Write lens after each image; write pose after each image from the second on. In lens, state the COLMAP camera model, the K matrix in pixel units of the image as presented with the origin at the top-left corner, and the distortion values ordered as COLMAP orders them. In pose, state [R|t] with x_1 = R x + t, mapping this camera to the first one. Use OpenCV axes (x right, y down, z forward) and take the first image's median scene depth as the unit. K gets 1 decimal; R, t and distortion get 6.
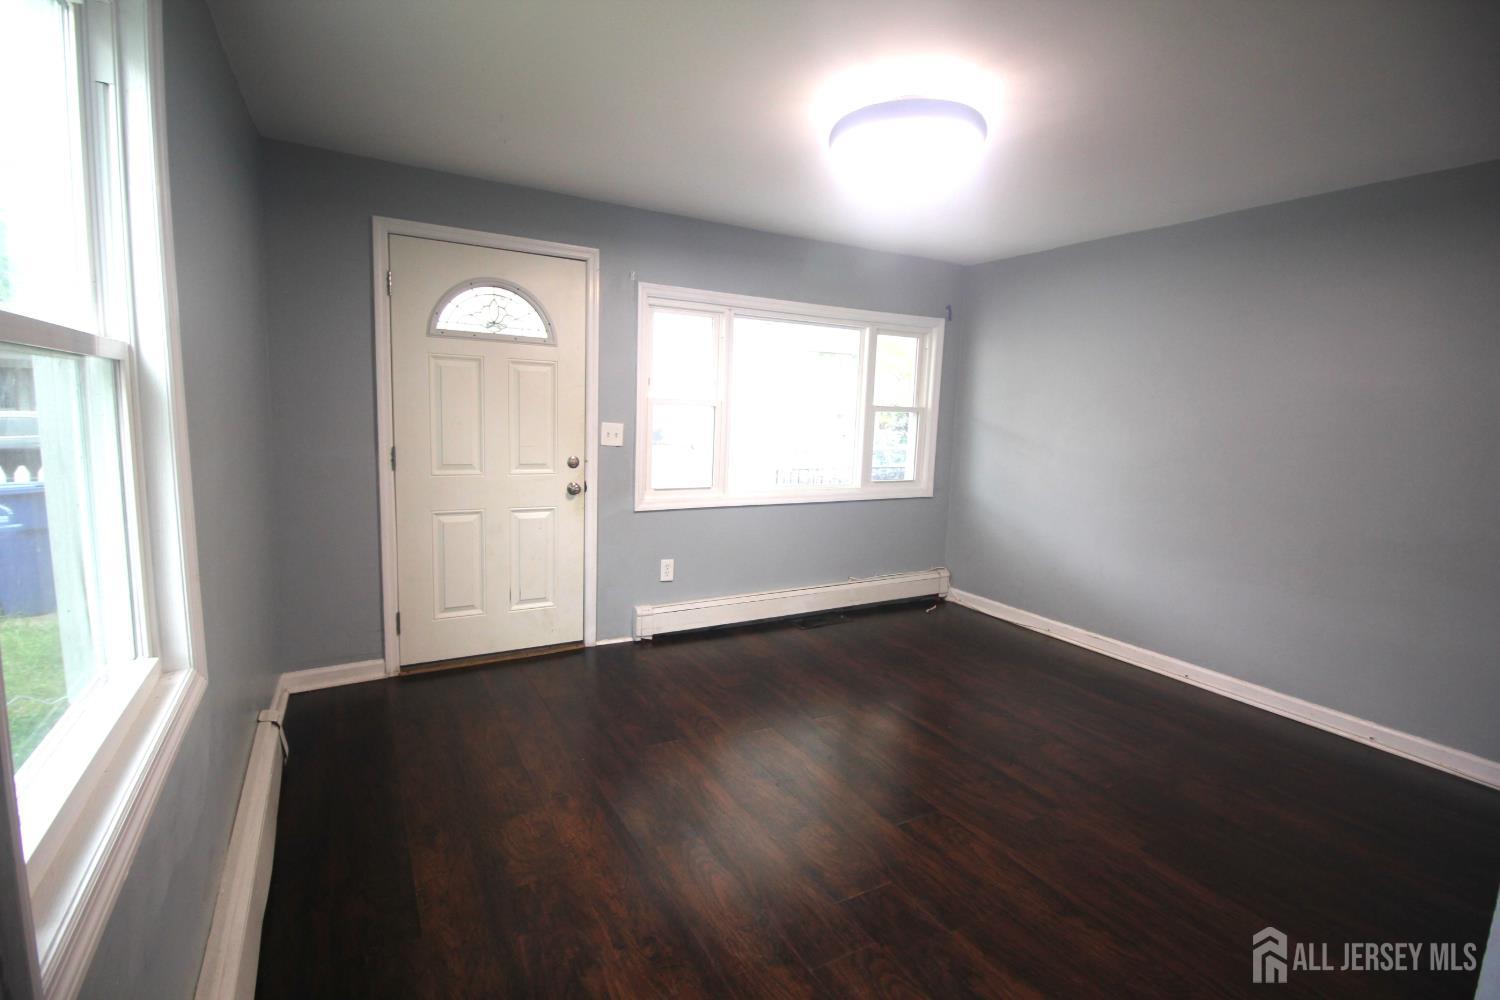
lens RADIAL K [[694.3, 0, 738.3], [0, 694.3, 502.2], [0, 0, 1]] dist [-0.000155, -0.013062]
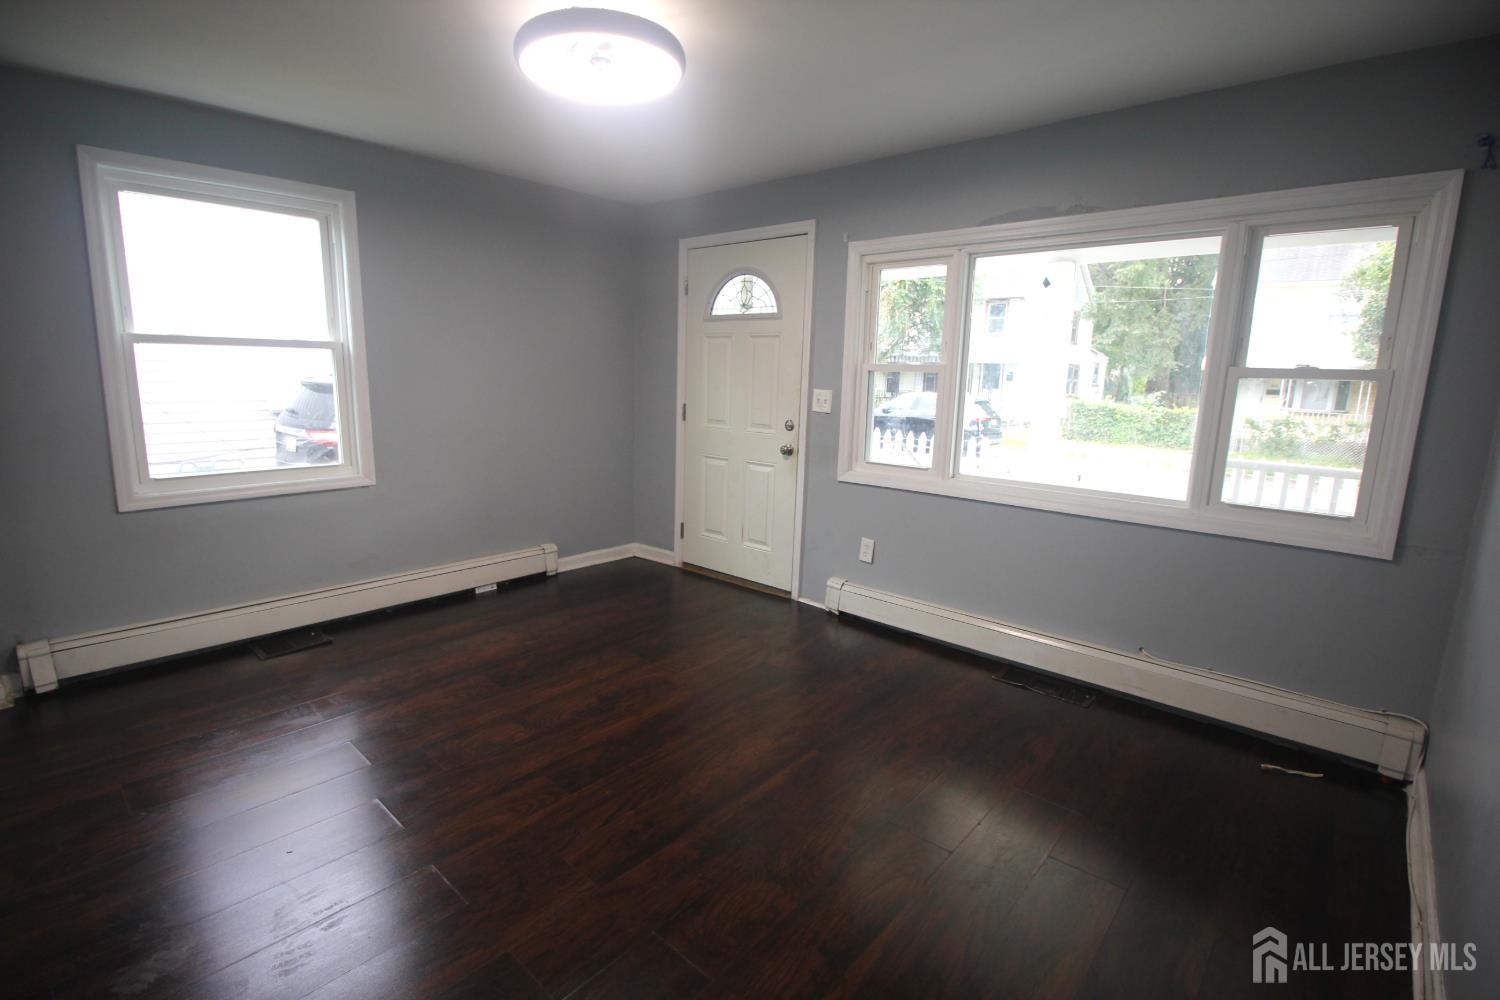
lens RADIAL K [[700.8, 0, 719.4], [0, 700.8, 499.7], [0, 0, 1]] dist [-0.000982, -0.014128]
pose [[0.294466, 0.151744, -0.943538, 0.776214], [-0.133798, 0.984135, 0.116517, -0.055828], [0.946249, 0.091933, 0.310097, 0.563295]]
